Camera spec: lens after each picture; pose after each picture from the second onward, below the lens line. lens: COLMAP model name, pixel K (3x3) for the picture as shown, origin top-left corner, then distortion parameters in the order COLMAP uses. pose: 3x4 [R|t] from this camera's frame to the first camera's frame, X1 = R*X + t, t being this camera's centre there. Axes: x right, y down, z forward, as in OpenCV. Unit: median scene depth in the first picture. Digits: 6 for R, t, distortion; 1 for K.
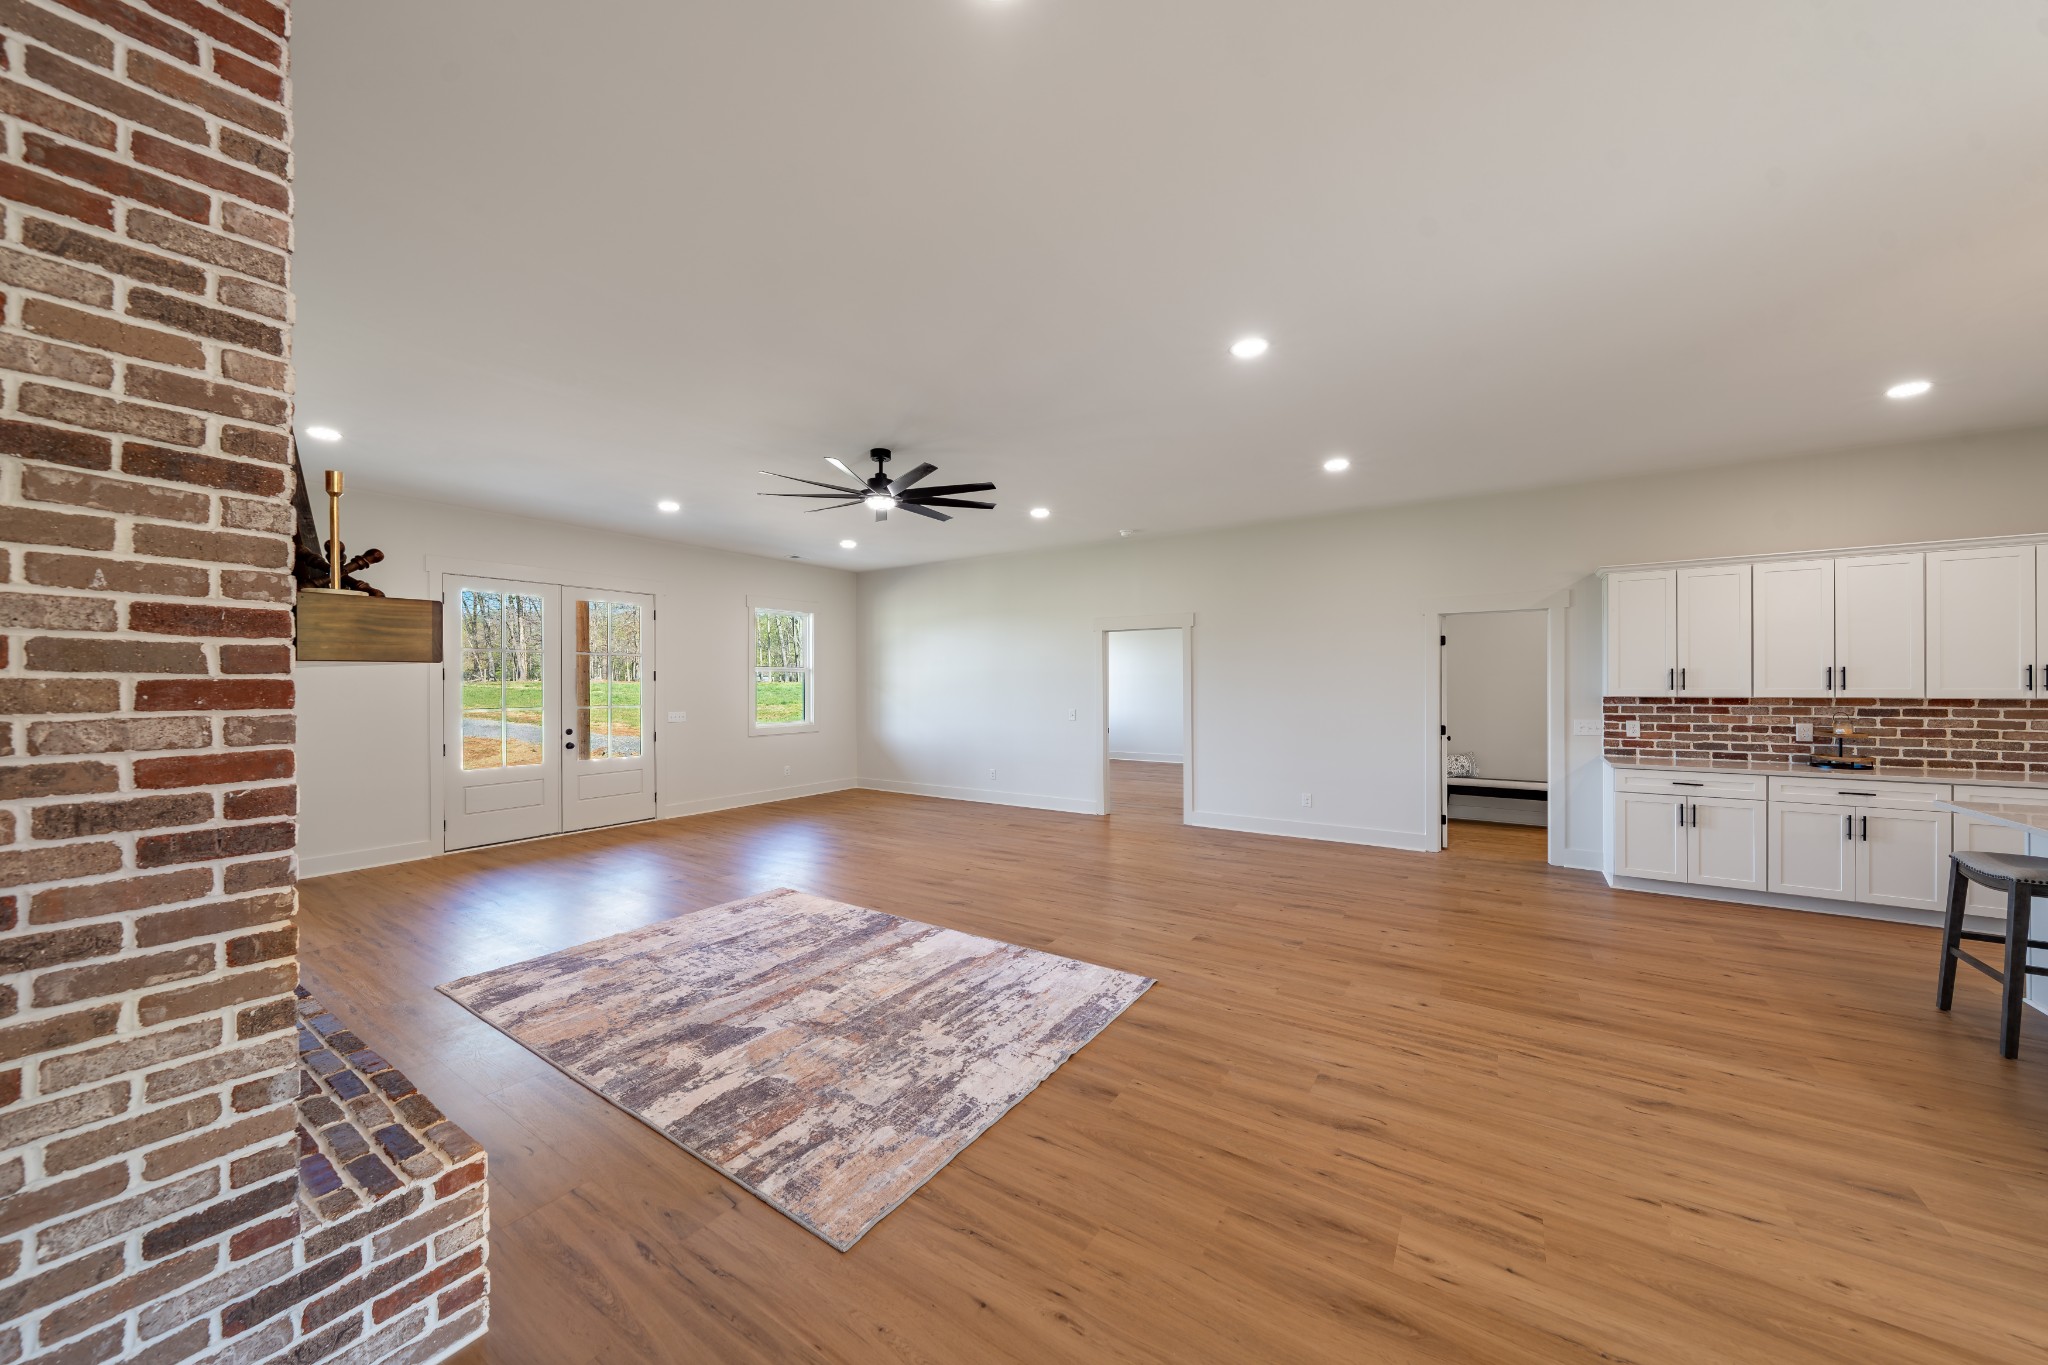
lens RADIAL K [[720.0, 0, 995.7], [0, 720.0, 682.5], [0, 0, 1]] dist [0.000077, -0.000081]
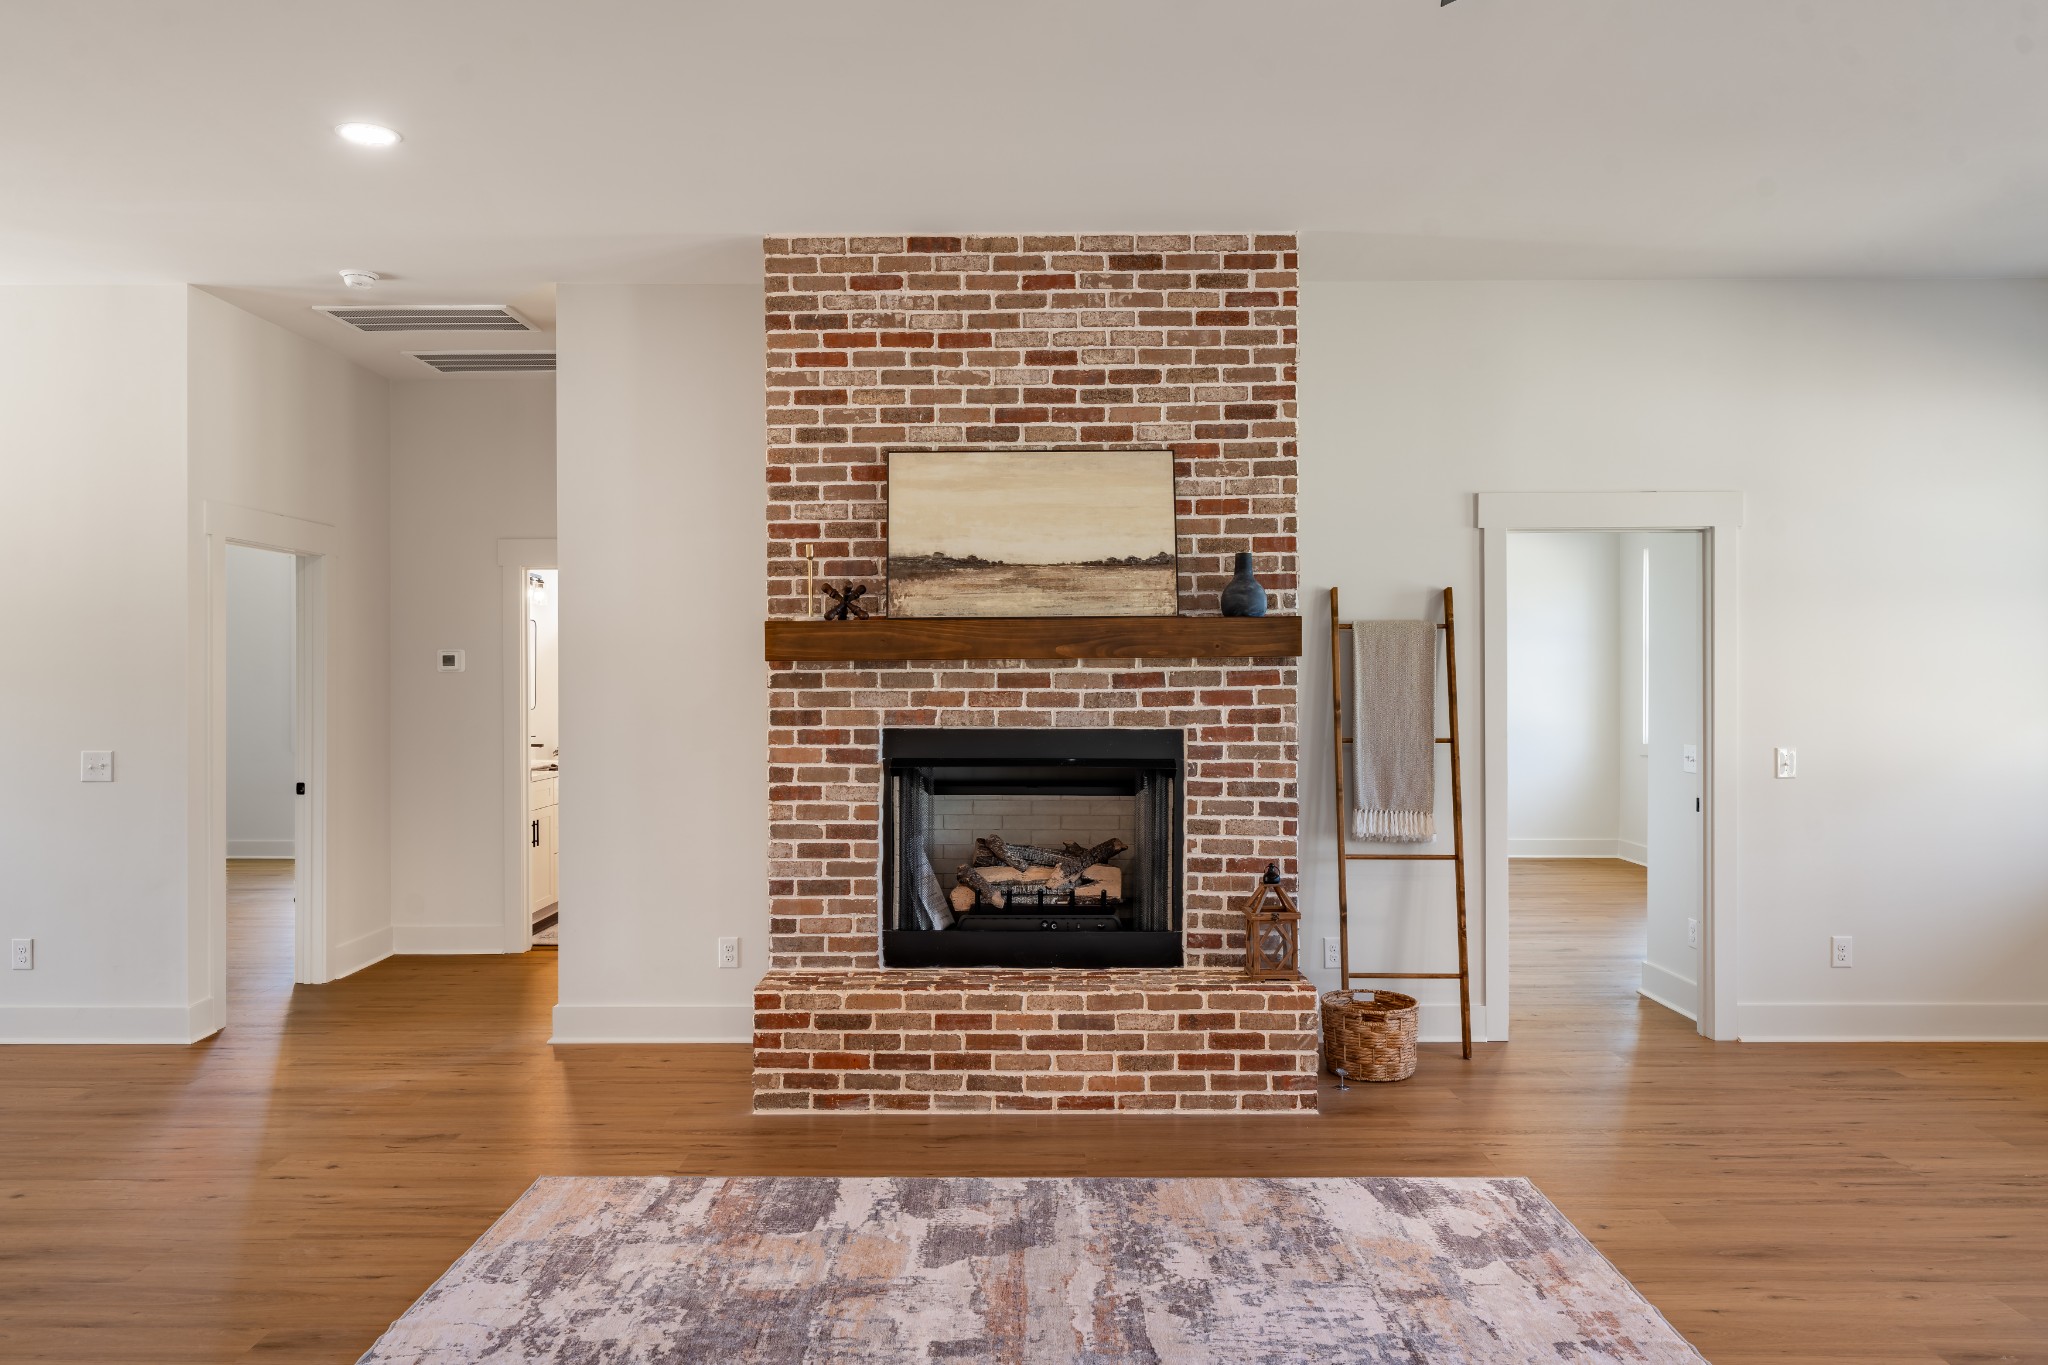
lens RADIAL K [[1374.4, 0, 1024.0], [0, 1374.4, 682.5], [0, 0, 1]] dist [0.004790, -0.000349]
pose [[-0.808854, 0.007912, -0.587956, 0.195338], [0.006285, 0.999969, 0.004810, 0.000635], [0.587975, 0.000195, -0.808879, 1.413099]]
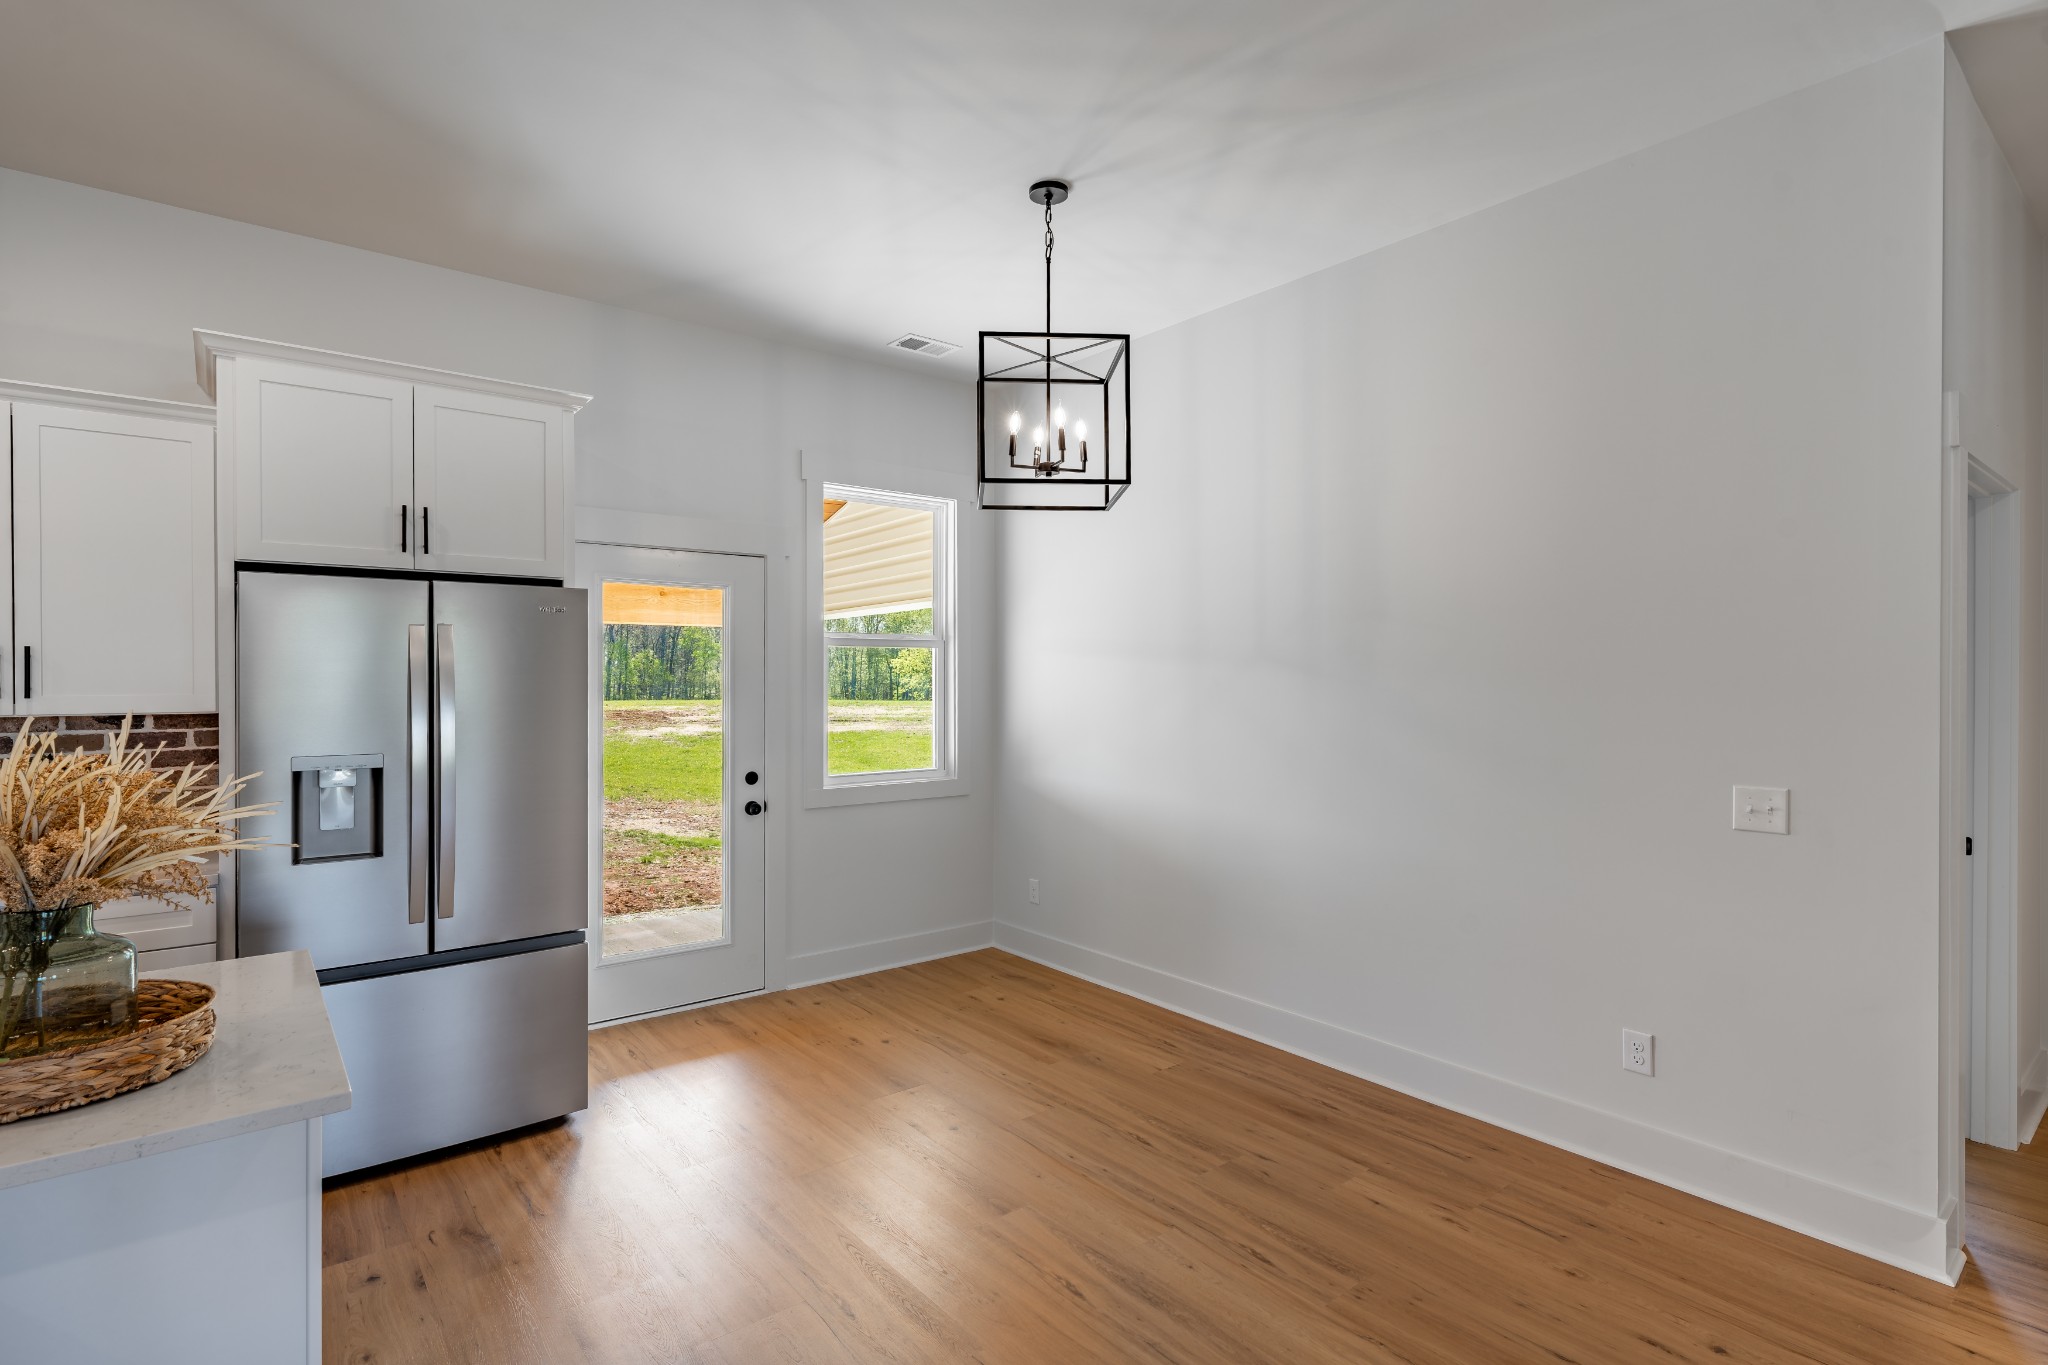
lens RADIAL K [[1000.4, 0, 1024.0], [0, 1000.4, 682.5], [0, 0, 1]] dist [-0.001213, -0.000263]
pose [[-0.964110, 0.004389, 0.265466, 0.424302], [0.004075, 0.999990, -0.001733, -0.001455], [-0.265471, -0.000589, -0.964119, 0.592474]]
